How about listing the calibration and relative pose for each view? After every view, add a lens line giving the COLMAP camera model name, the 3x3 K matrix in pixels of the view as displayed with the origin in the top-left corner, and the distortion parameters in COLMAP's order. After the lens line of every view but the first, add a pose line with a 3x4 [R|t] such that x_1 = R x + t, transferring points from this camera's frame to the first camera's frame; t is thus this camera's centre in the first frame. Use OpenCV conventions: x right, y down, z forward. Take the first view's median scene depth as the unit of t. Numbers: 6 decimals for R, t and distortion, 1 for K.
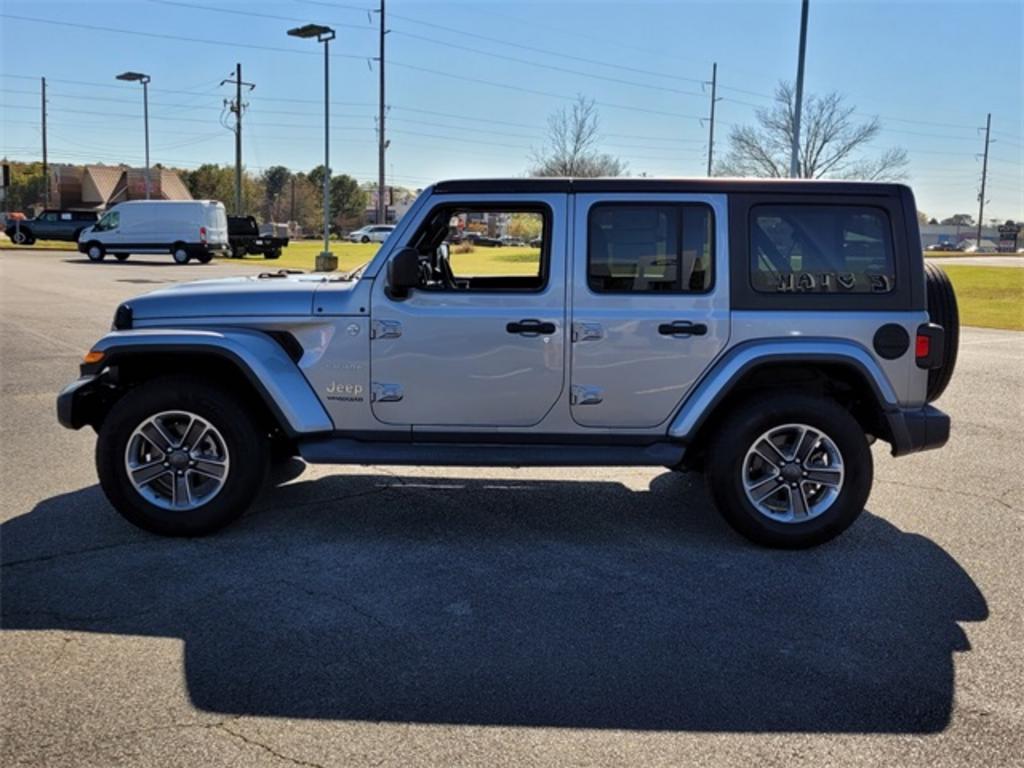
lens RADIAL K [[1043.2, 0, 533.0], [0, 1043.2, 388.2], [0, 0, 1]] dist [0.062419, -0.048967]
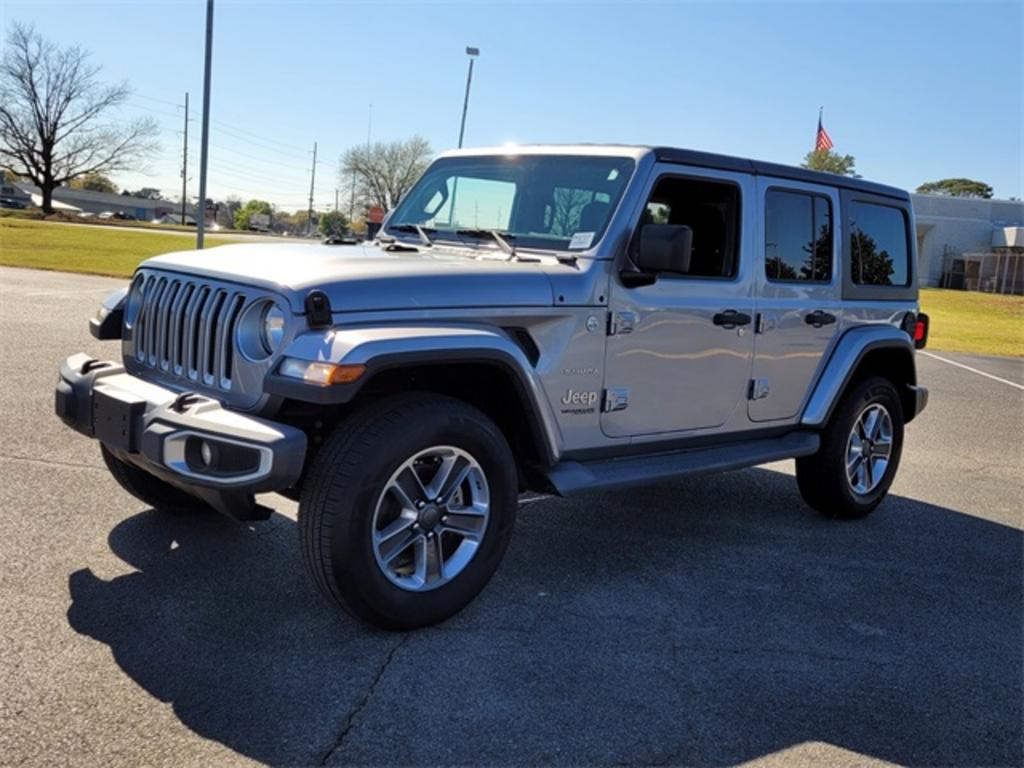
lens RADIAL K [[1043.2, 0, 533.0], [0, 1043.2, 388.2], [0, 0, 1]] dist [0.062419, -0.048967]
pose [[0.708299, -0.057220, 0.703590, -0.767569], [0.038869, 0.998359, 0.042064, -0.042115], [-0.704842, -0.002446, 0.709360, 0.464861]]
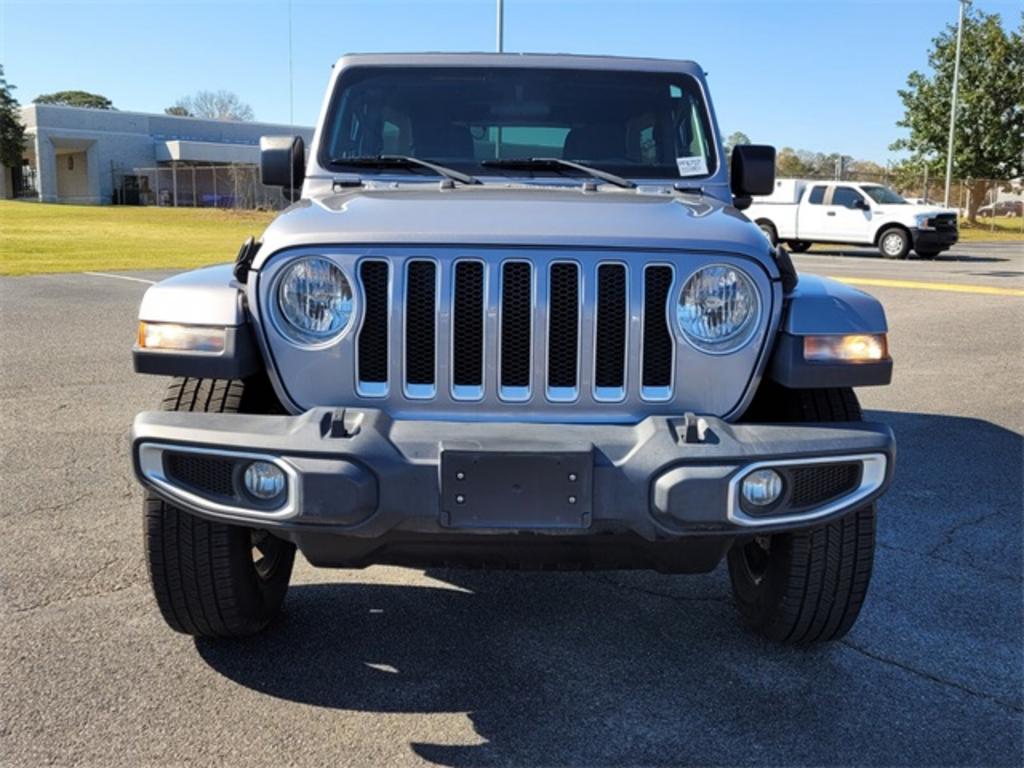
lens RADIAL K [[1018.8, 0, 512.0], [0, 1018.8, 384.0], [0, 0, 1]] dist [0.065112, -0.009997]
pose [[-0.050318, -0.190544, 0.980388, -0.884417], [0.133284, 0.971570, 0.195671, -0.130330], [-0.989800, 0.140516, -0.023491, 1.180766]]
